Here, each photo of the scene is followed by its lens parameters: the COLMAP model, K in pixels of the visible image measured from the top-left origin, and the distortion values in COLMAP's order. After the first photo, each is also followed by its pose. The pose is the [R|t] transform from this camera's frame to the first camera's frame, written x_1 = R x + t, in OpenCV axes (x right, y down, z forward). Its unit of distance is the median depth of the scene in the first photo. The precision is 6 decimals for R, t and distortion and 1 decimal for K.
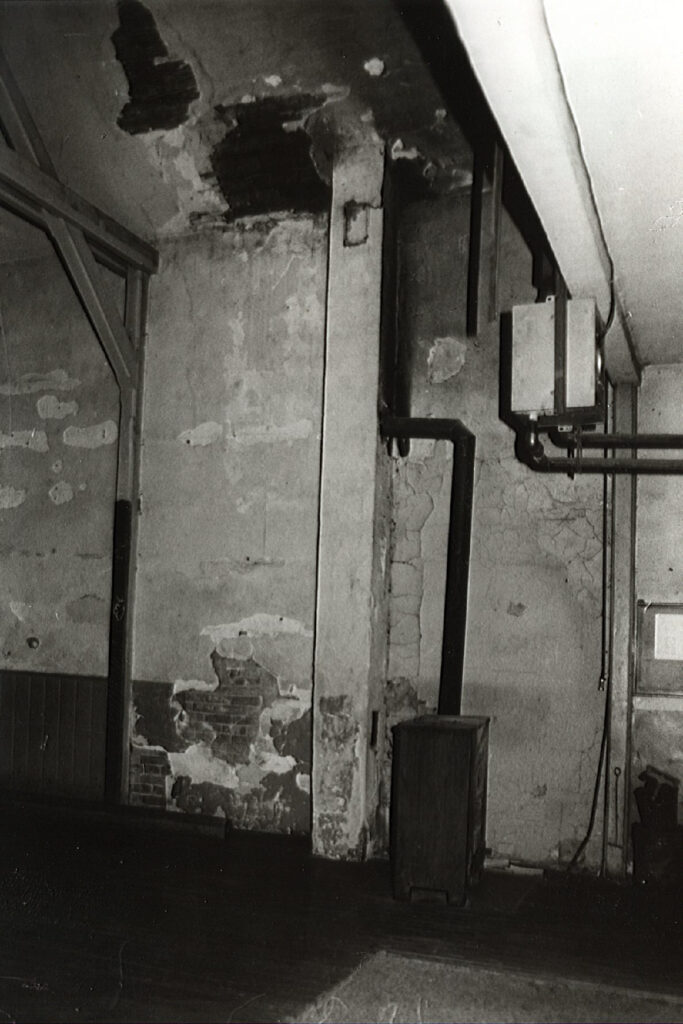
lens RADIAL K [[1042.2, 0, 341.5], [0, 1042.2, 512.0], [0, 0, 1]] dist [0.045837, 0.117468]
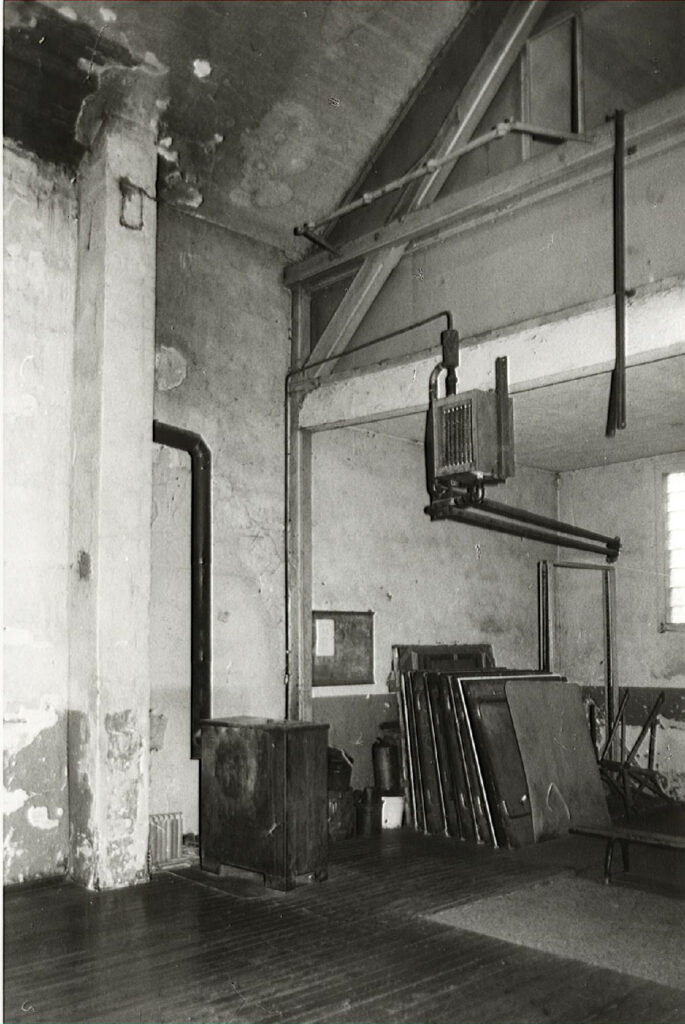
lens RADIAL K [[1042.2, 0, 342.5], [0, 1042.2, 512.0], [0, 0, 1]] dist [0.045837, 0.117468]
pose [[0.405796, 0.084802, 0.910021, -0.780386], [-0.097332, 0.994034, -0.049229, 0.026417], [-0.908766, -0.068597, 0.411629, 0.444840]]
